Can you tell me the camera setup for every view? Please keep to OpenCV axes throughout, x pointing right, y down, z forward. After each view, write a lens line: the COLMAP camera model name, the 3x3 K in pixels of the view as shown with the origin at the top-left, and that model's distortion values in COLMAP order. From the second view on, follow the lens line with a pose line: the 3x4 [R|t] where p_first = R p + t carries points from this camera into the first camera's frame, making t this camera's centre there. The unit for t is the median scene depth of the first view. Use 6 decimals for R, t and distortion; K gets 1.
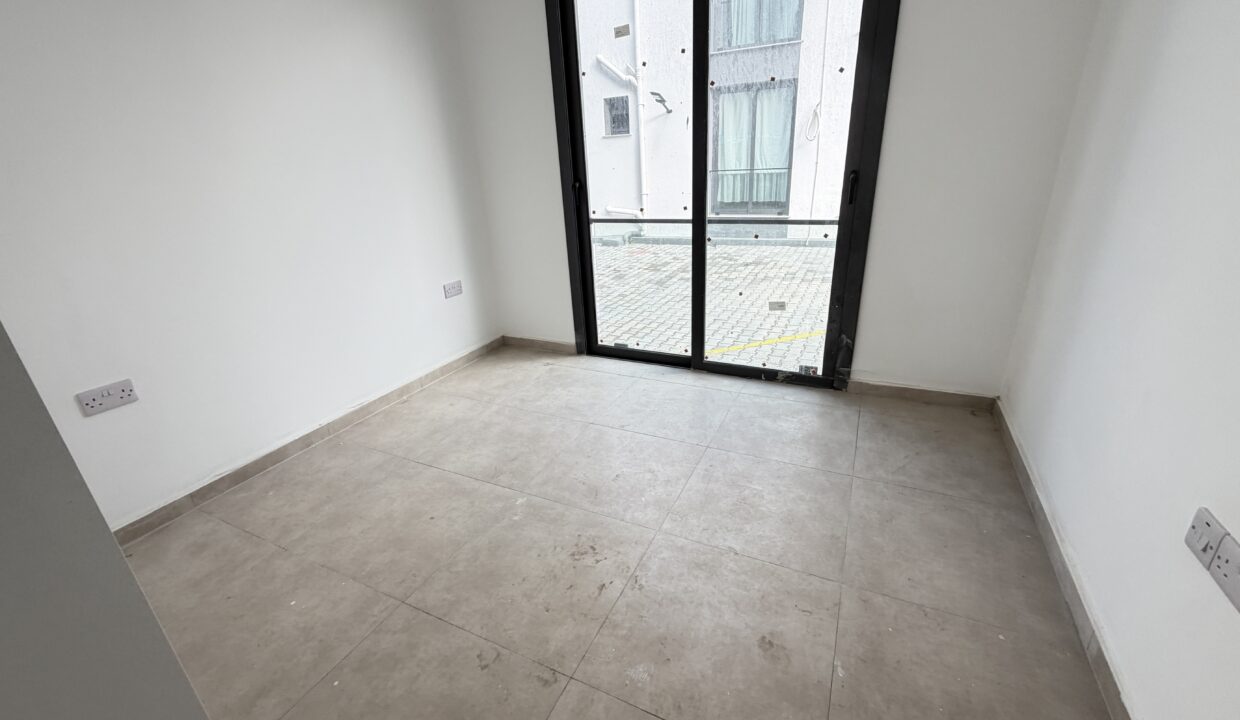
lens RADIAL K [[509.7, 0, 612.3], [0, 509.7, 359.9], [0, 0, 1]] dist [0.001049, -0.000093]
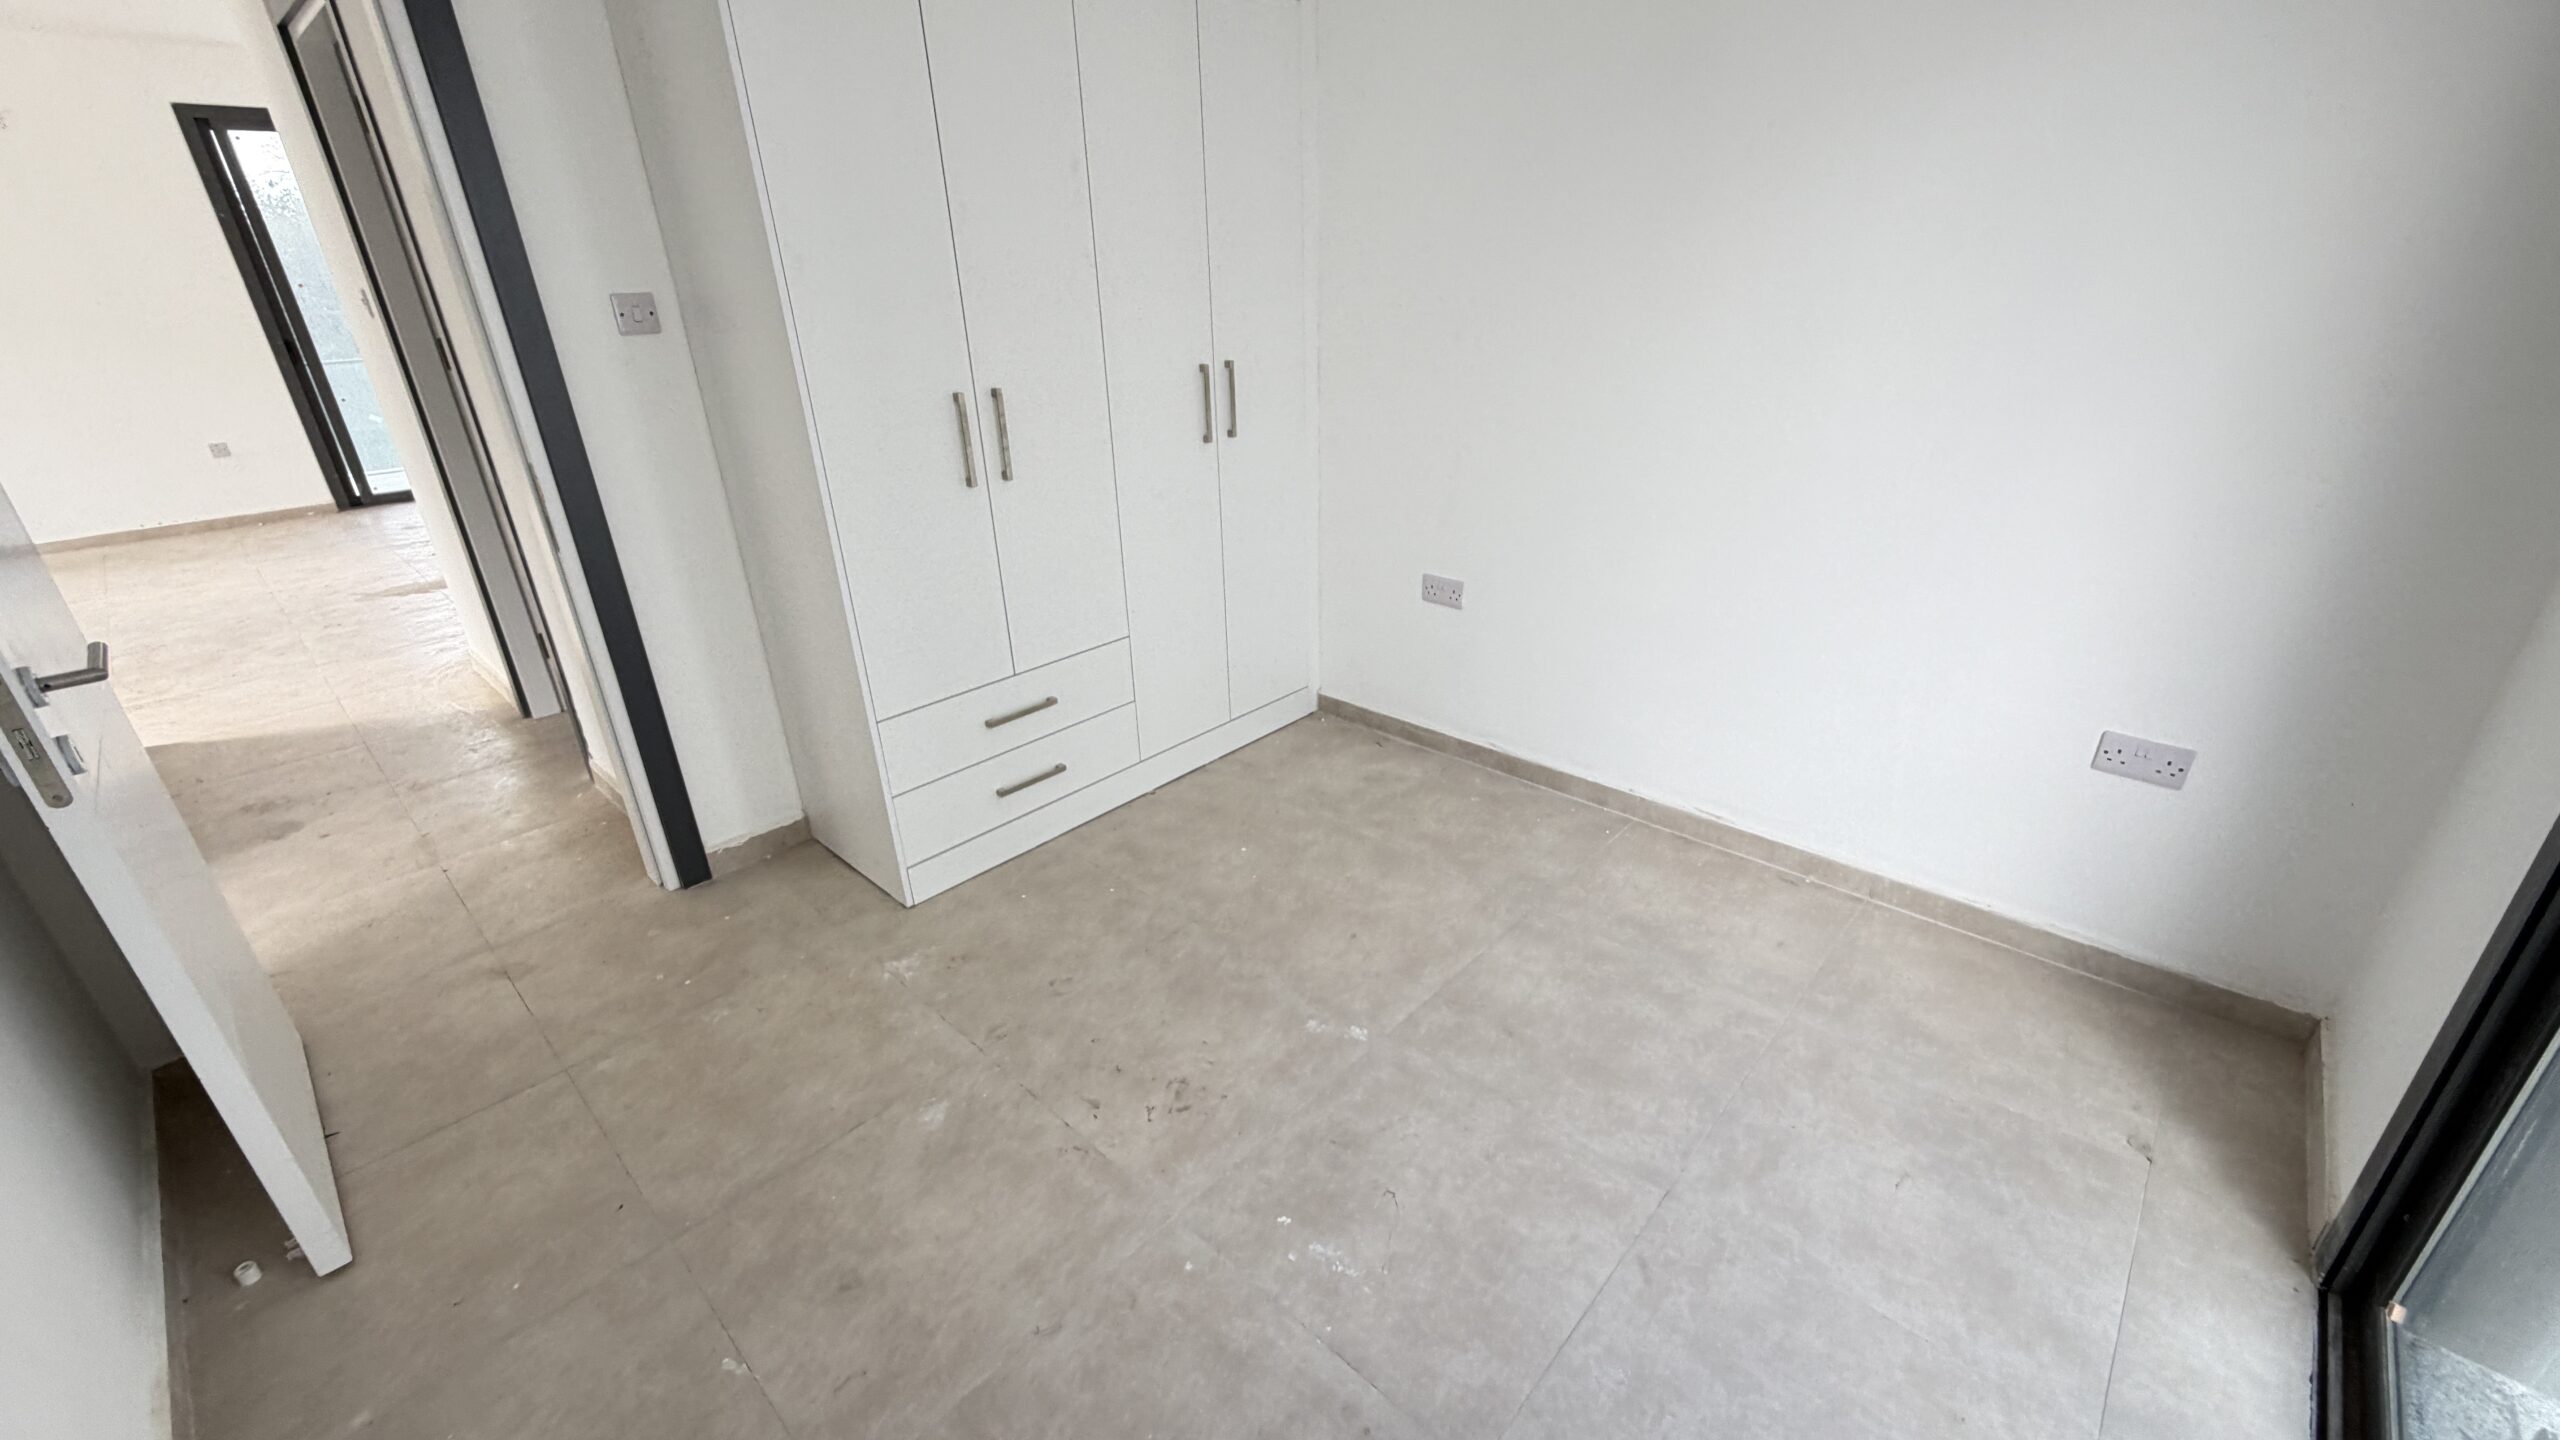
lens RADIAL K [[1011.3, 0, 1282.3], [0, 1011.3, 723.4], [0, 0, 1]] dist [0.001357, 0.000036]
pose [[-0.281163, 0.448676, -0.848315, 0.495119], [-0.319129, 0.789951, 0.523578, -0.421858], [0.905044, 0.417932, -0.078920, 0.726424]]
